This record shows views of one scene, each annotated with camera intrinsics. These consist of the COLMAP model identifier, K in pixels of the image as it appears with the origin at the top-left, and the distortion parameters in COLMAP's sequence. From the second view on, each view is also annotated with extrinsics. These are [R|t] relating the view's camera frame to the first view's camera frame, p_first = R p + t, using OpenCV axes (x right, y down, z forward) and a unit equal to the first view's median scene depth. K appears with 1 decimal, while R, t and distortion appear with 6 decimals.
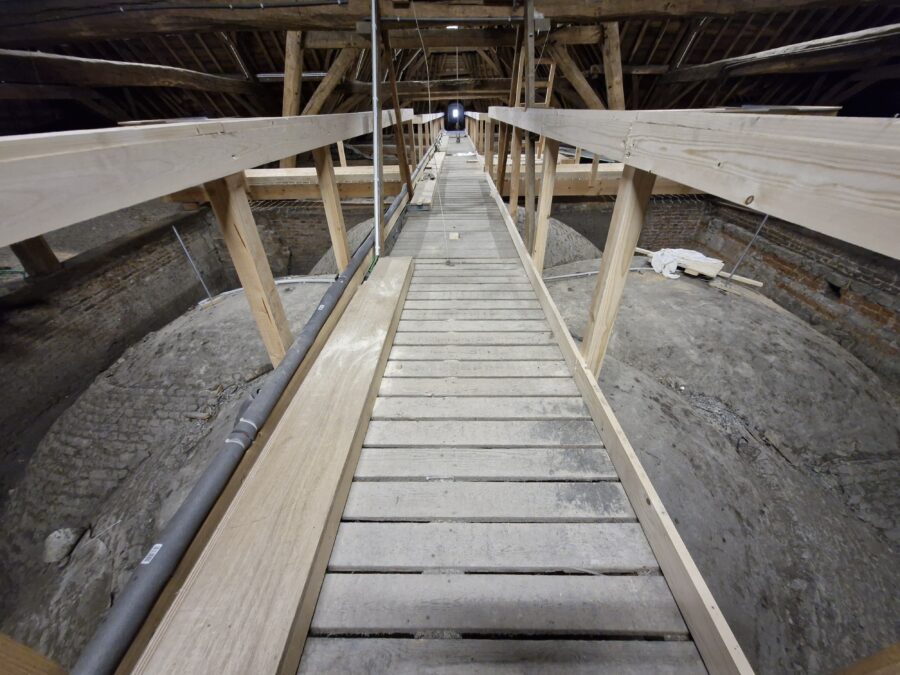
lens RADIAL K [[357.4, 0, 448.8], [0, 357.4, 336.4], [0, 0, 1]] dist [-0.006502, 0.000441]
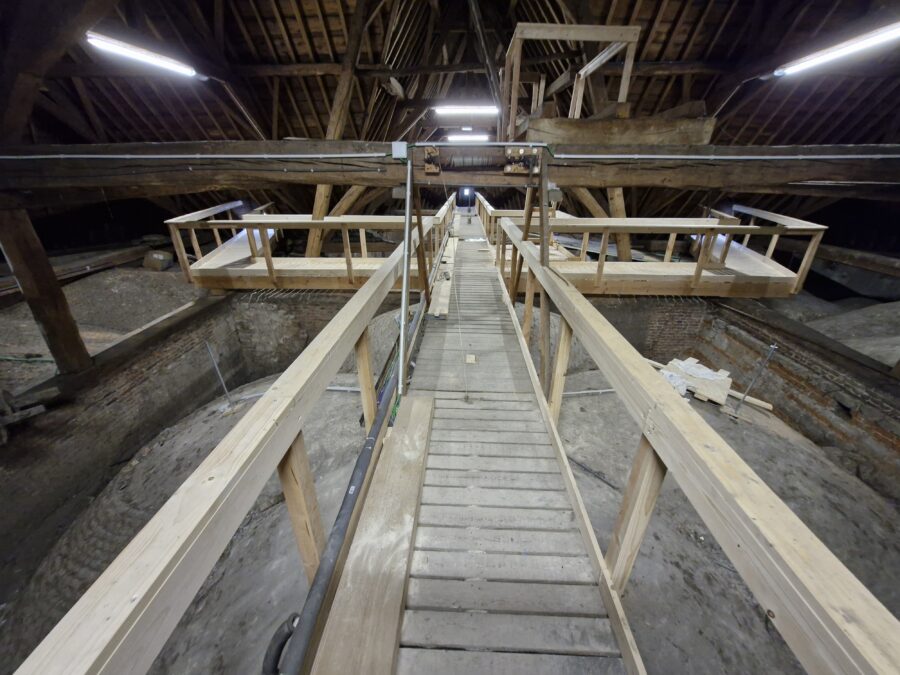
lens RADIAL K [[357.4, 0, 450.0], [0, 357.4, 336.6], [0, 0, 1]] dist [-0.006502, 0.000441]
pose [[0.999459, 0.030100, -0.013237, -0.037072], [-0.031794, 0.987322, -0.155511, -0.195086], [0.008388, 0.155848, 0.987745, -0.050947]]
